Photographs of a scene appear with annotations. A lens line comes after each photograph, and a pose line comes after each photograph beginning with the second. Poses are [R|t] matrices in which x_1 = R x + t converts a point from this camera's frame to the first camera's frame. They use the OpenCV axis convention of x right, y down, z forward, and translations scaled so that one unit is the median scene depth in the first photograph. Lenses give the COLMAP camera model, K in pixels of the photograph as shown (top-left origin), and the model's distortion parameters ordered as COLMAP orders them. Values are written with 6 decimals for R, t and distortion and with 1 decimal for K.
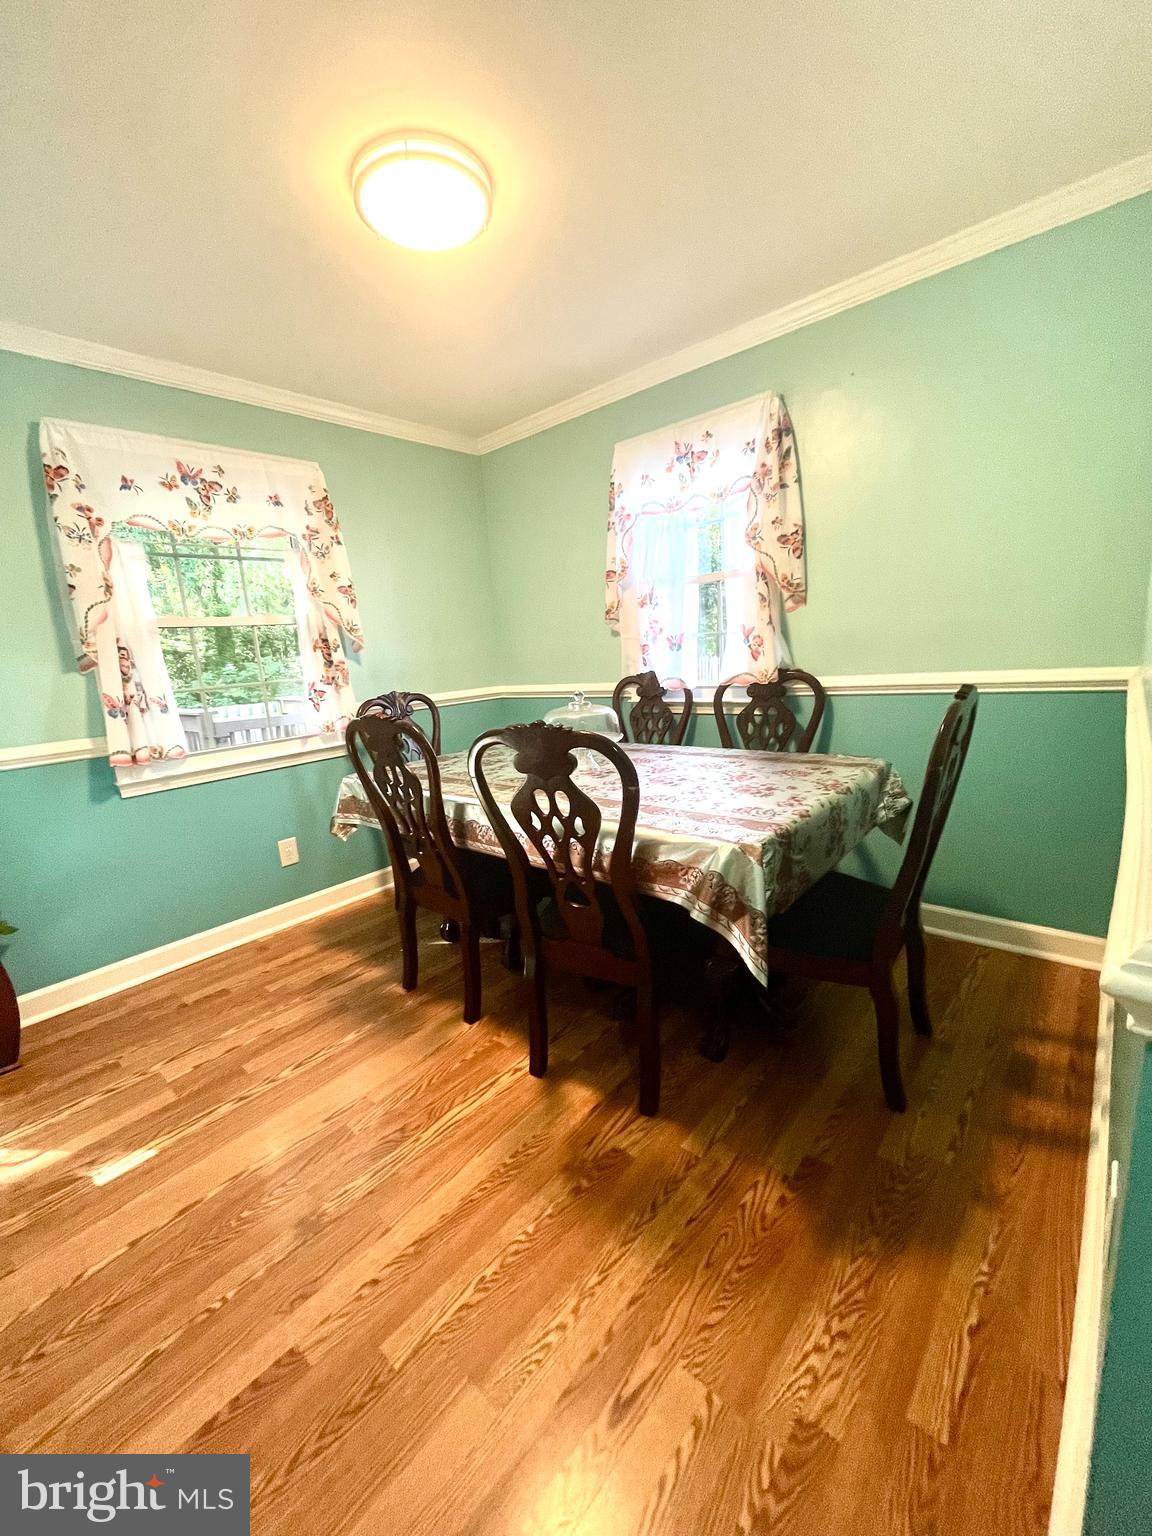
lens RADIAL K [[619.7, 0, 576.8], [0, 619.7, 764.0], [0, 0, 1]] dist [0.001827, -0.001251]
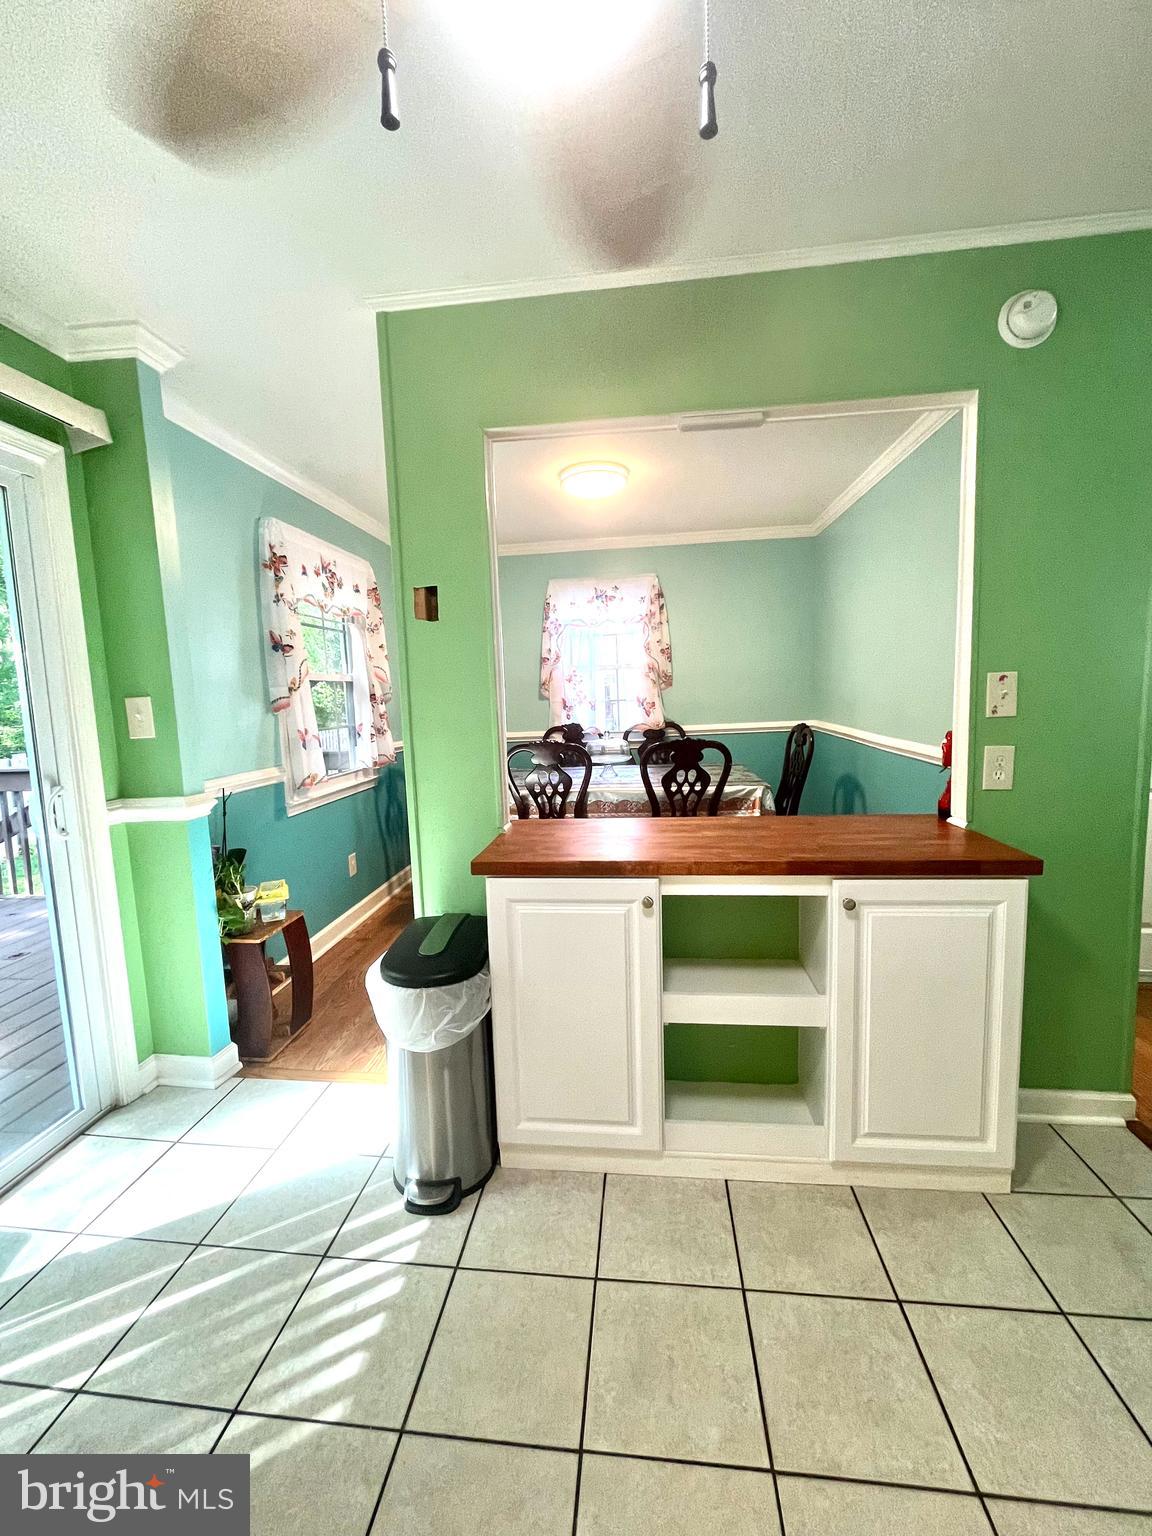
lens RADIAL K [[619.7, 0, 570.9], [0, 619.7, 767.1], [0, 0, 1]] dist [0.001827, -0.001251]
pose [[0.818390, -0.026674, 0.574044, -0.940910], [0.086588, 0.993241, -0.077293, 0.095678], [-0.568103, 0.112961, 0.815168, -0.300377]]
